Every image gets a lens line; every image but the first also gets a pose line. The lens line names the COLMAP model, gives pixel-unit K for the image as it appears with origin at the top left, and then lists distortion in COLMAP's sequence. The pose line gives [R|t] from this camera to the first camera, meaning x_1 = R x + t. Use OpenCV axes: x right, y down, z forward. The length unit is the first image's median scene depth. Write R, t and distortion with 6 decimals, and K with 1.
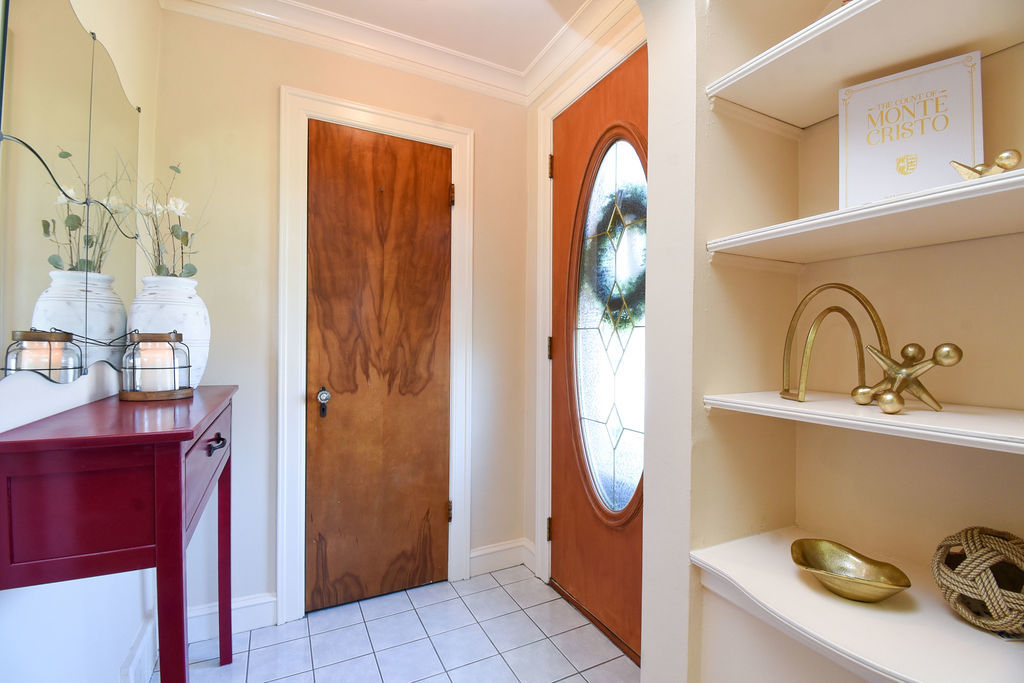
lens RADIAL K [[450.5, 0, 512.0], [0, 450.5, 341.5], [0, 0, 1]] dist [0.019238, -0.025599]
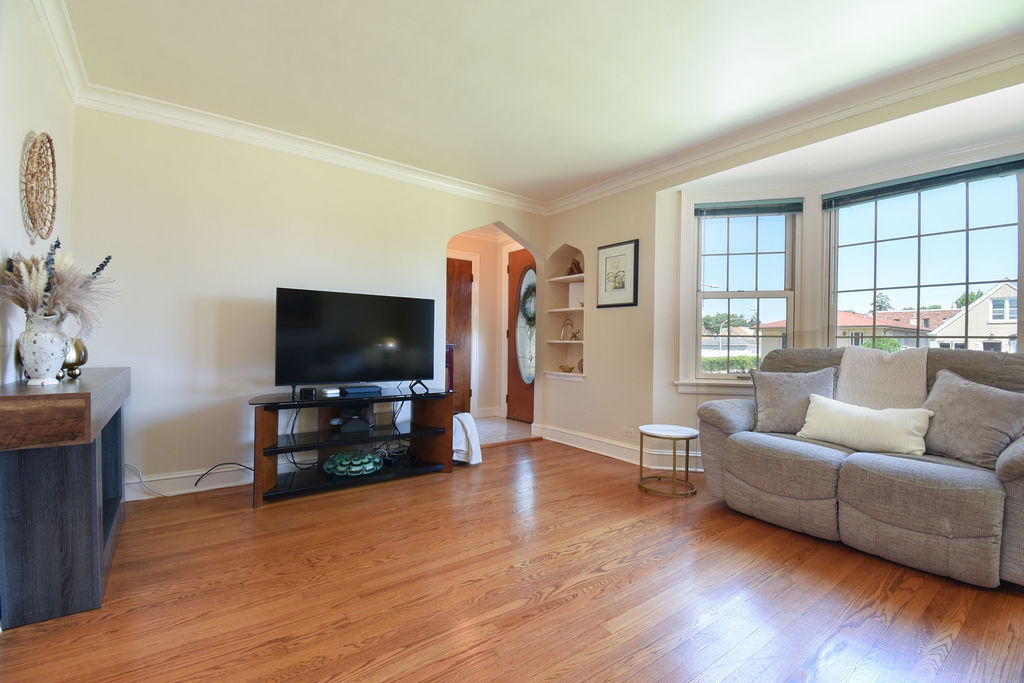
lens RADIAL K [[450.5, 0, 512.0], [0, 450.5, 341.5], [0, 0, 1]] dist [0.019238, -0.025599]
pose [[0.985894, 0.006407, 0.167247, -0.368410], [-0.006214, 0.999979, -0.001680, 0.067453], [-0.167255, 0.000617, 0.985914, -1.833082]]
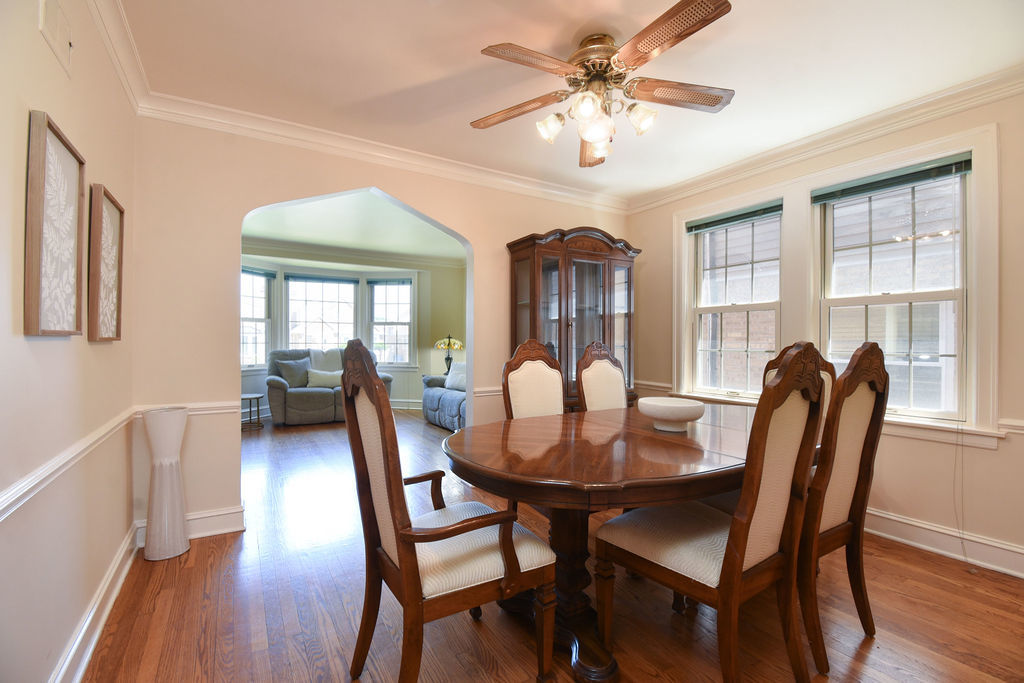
lens RADIAL K [[450.5, 0, 512.0], [0, 450.5, 341.5], [0, 0, 1]] dist [0.019238, -0.025599]
pose [[-0.068587, -0.006214, 0.997626, -2.492318], [-0.004163, 0.999974, 0.005942, 0.002457], [-0.997636, -0.003746, -0.068611, -1.846722]]
